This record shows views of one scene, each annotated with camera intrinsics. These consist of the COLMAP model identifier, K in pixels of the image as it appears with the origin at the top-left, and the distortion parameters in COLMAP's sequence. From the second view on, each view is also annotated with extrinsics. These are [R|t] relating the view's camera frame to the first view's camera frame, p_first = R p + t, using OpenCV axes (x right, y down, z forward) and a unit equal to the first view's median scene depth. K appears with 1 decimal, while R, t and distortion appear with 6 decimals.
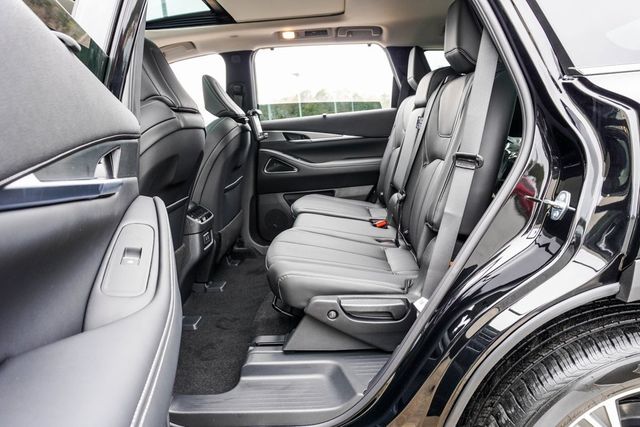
lens RADIAL K [[440.5, 0, 319.7], [0, 440.5, 214.7], [0, 0, 1]] dist [-0.032544, -0.003807]
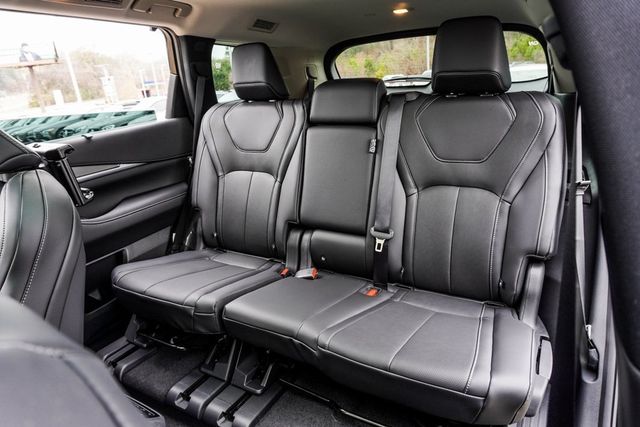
lens RADIAL K [[433.4, 0, 320.8], [0, 433.4, 214.2], [0, 0, 1]] dist [-0.033123, 0.018403]
pose [[0.458458, -0.242998, 0.854850, -0.409896], [0.201758, 0.965236, 0.166173, -0.173590], [-0.865511, 0.096290, 0.491547, 0.492673]]
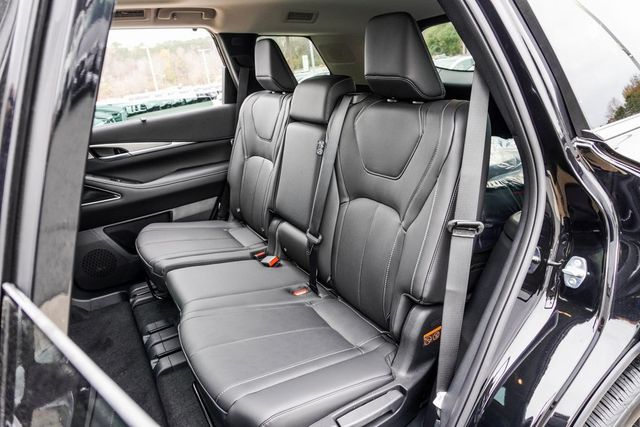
lens RADIAL K [[433.4, 0, 319.3], [0, 433.4, 214.5], [0, 0, 1]] dist [-0.033123, 0.018403]
pose [[0.842100, -0.196973, 0.502065, -0.155726], [0.136095, 0.978403, 0.155585, -0.154069], [-0.521868, -0.062689, 0.850720, 0.206869]]
